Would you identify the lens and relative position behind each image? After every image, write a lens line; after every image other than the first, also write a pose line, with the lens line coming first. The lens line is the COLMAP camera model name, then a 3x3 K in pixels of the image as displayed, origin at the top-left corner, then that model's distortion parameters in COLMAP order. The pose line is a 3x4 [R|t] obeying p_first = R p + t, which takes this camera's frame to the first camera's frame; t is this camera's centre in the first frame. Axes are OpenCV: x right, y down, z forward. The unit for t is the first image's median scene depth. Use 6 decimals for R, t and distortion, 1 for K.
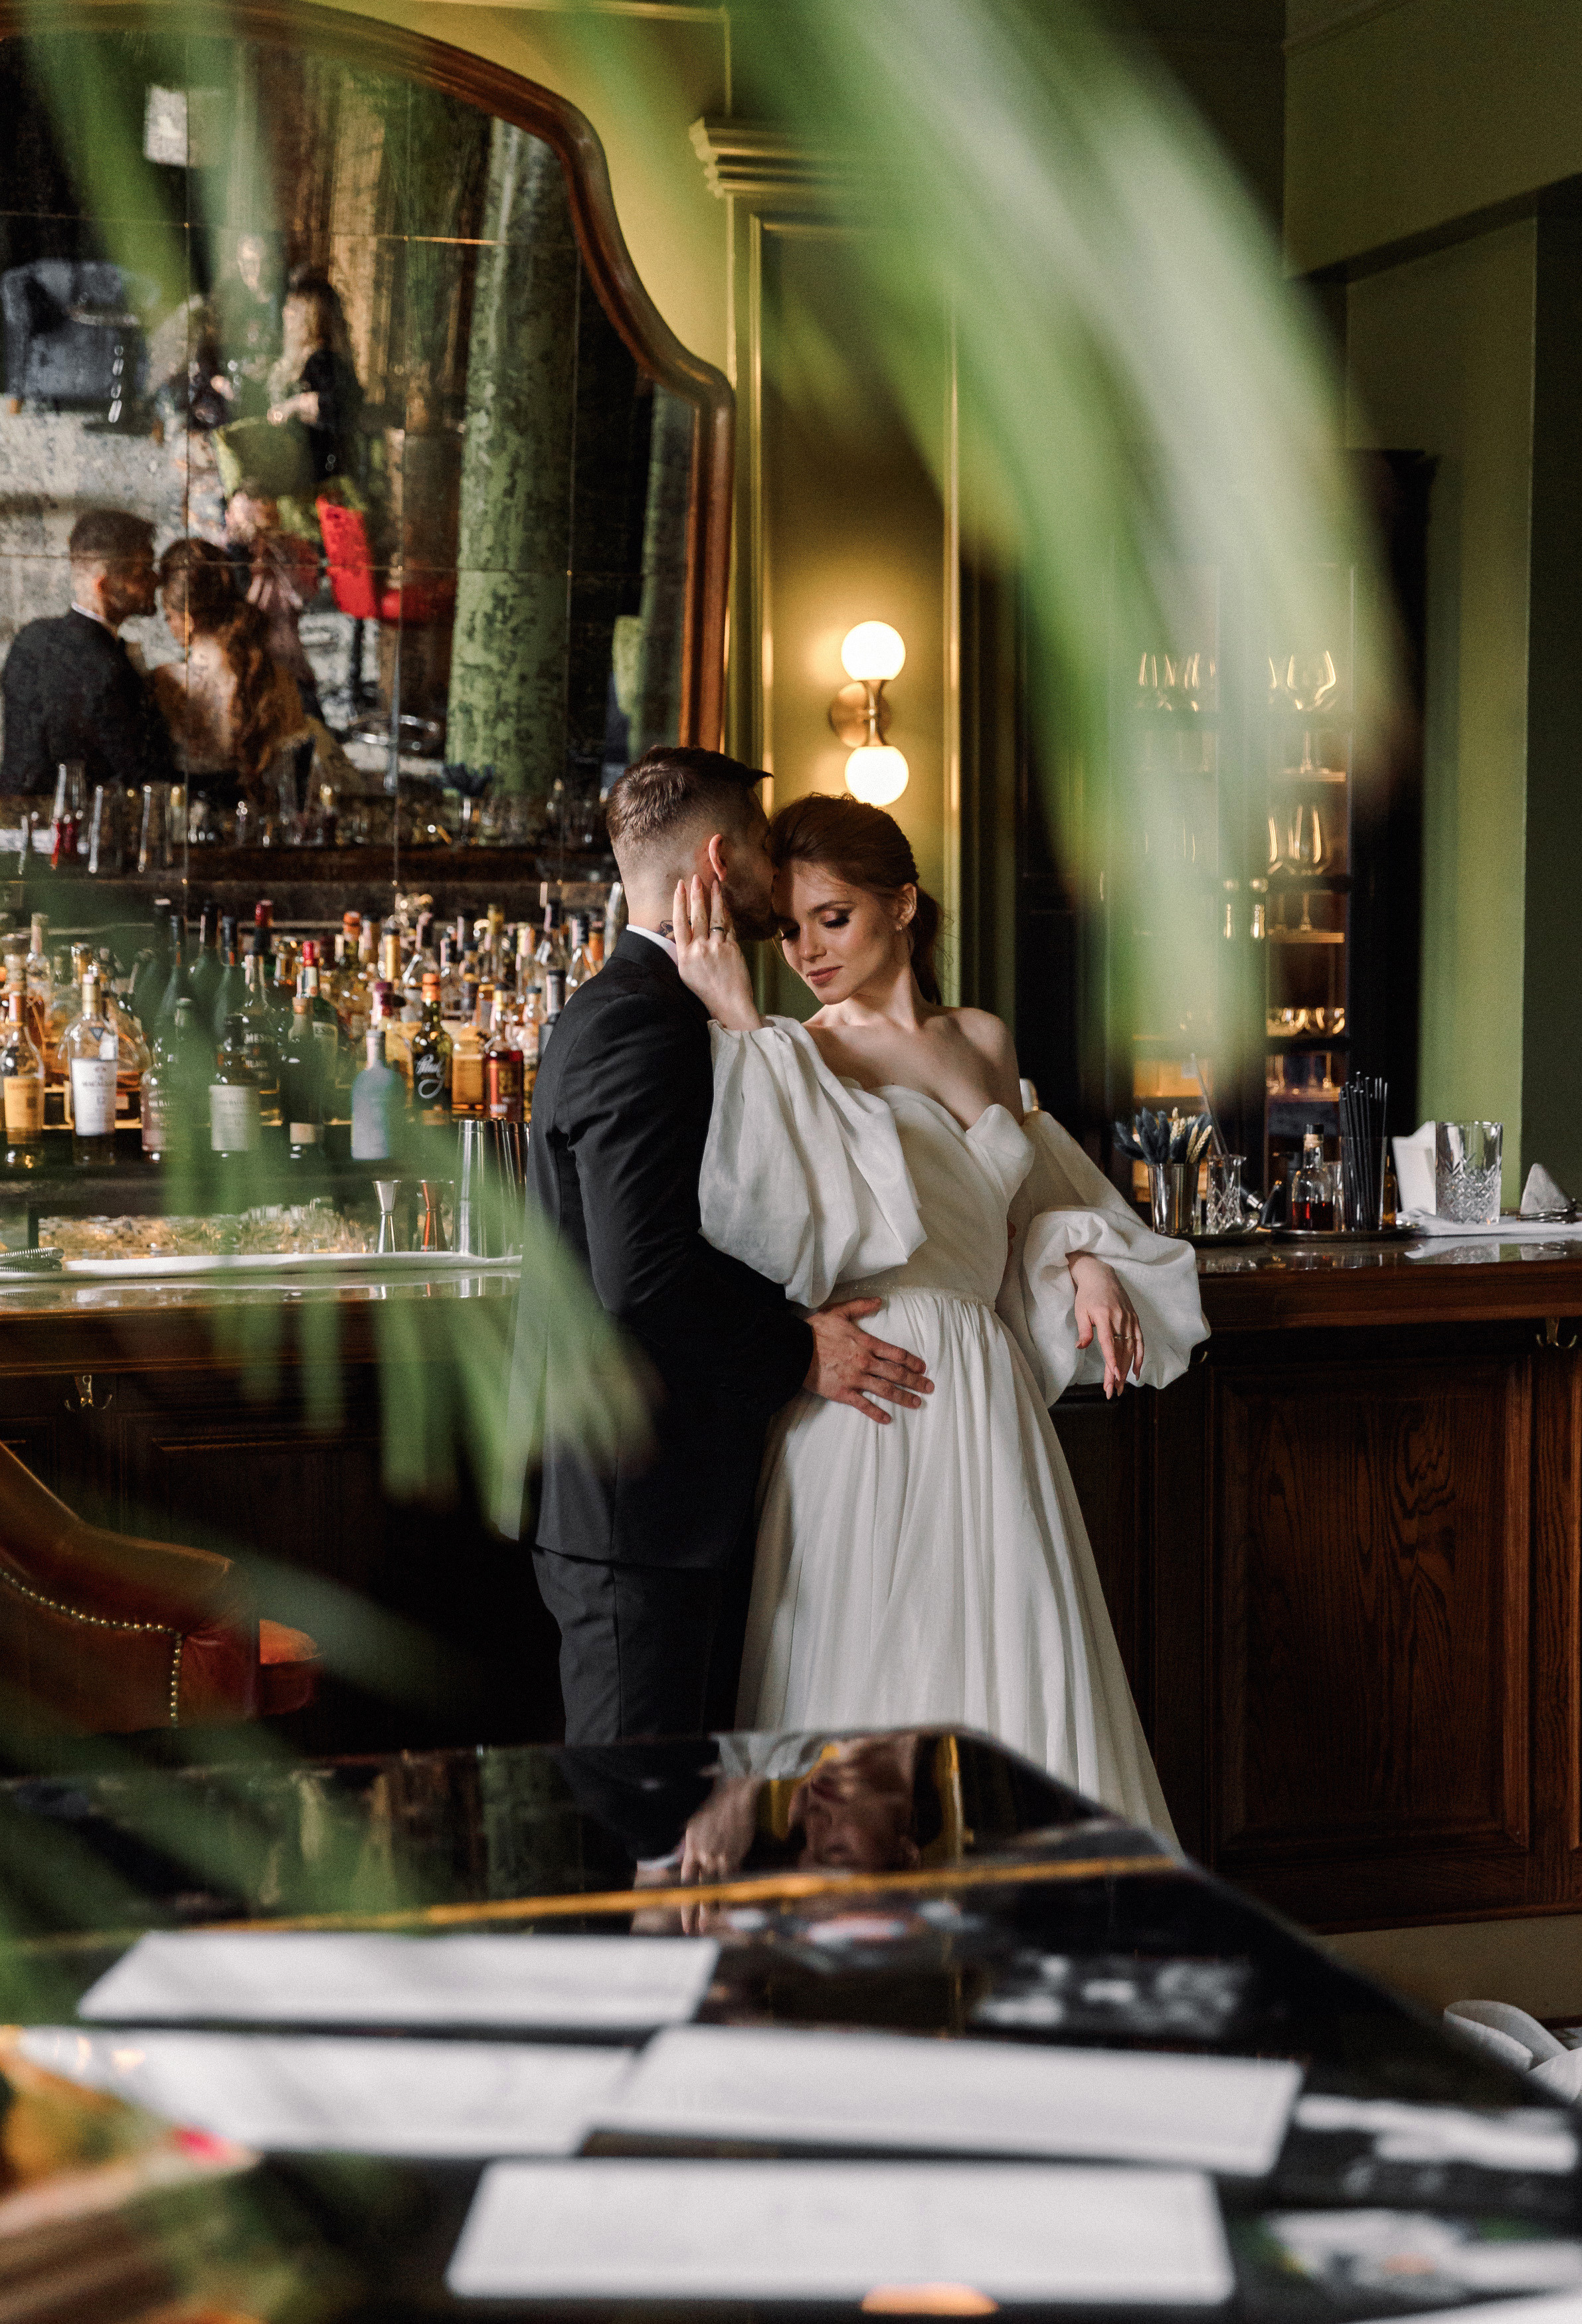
lens RADIAL K [[4065.0, 0, 790.3], [0, 4065.0, 1165.4], [0, 0, 1]] dist [0.153066, 0.000000]
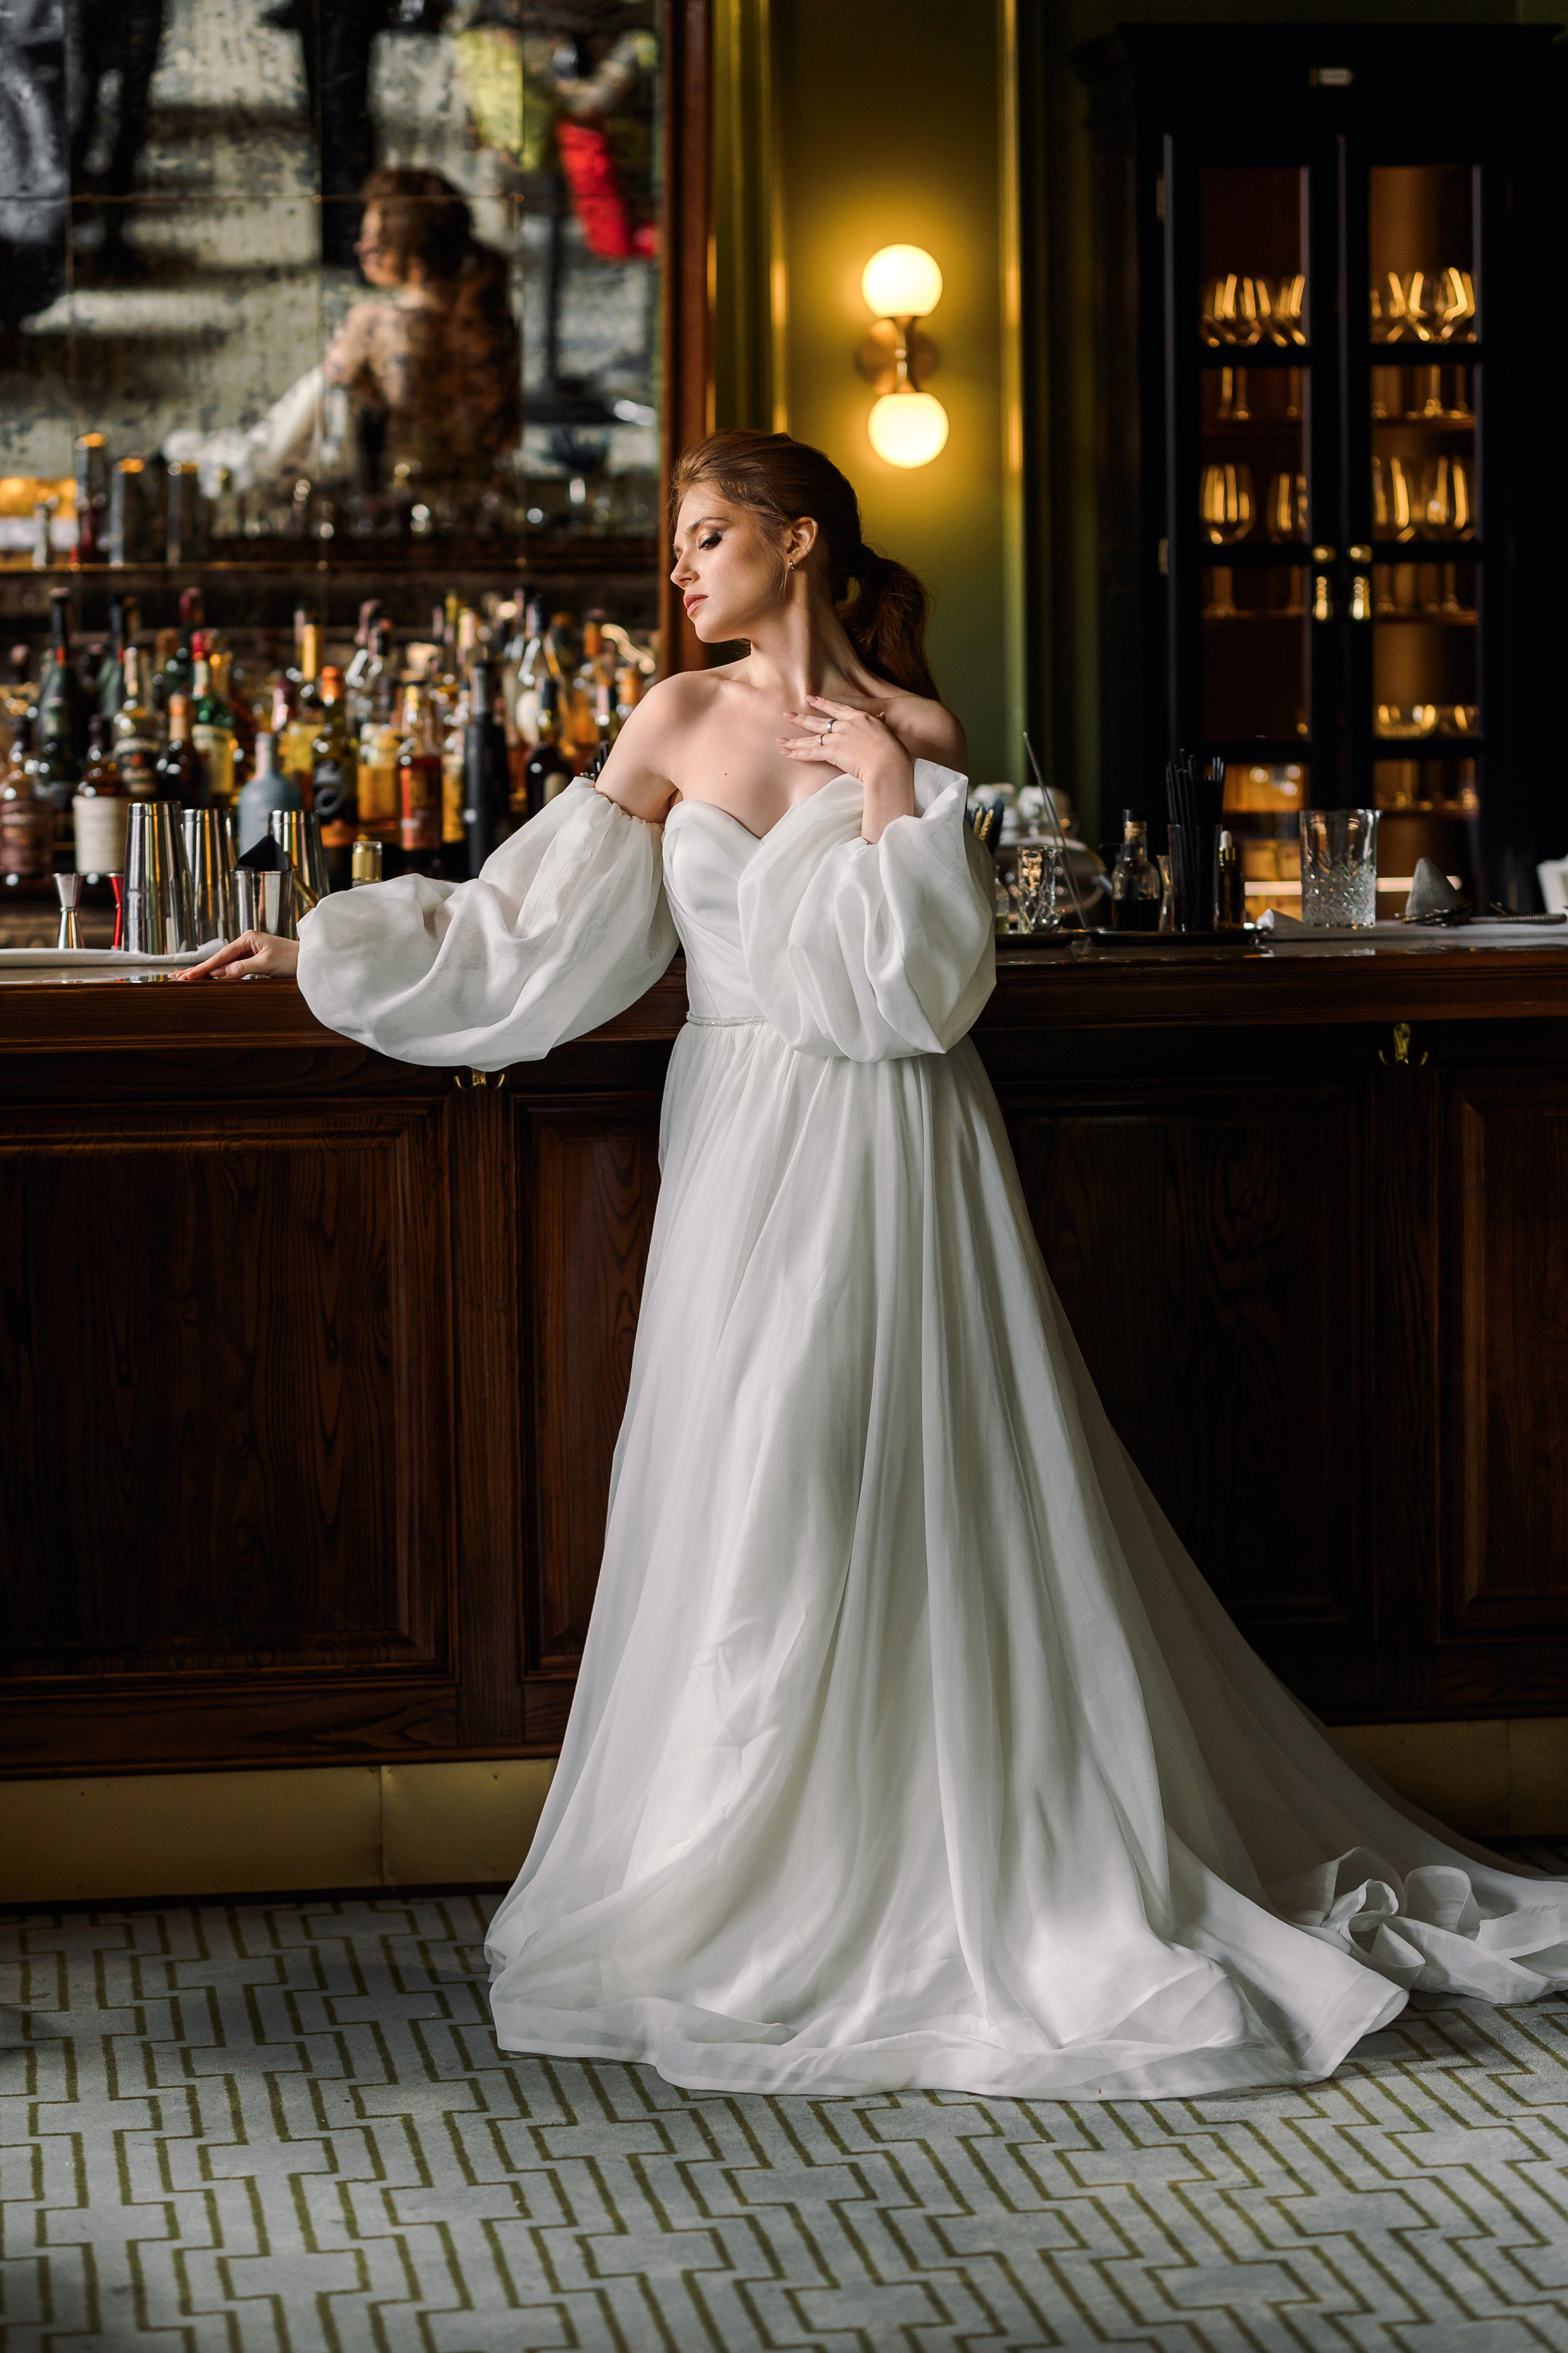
lens RADIAL K [[5773.1, 0, 784.4], [0, 5773.1, 1174.4], [0, 0, 1]] dist [-0.038034, 0.000000]
pose [[0.983211, 0.004268, -0.182425, 0.222409], [-0.000214, 0.999753, 0.022237, 0.031976], [0.182474, -0.021825, 0.982968, -0.177881]]
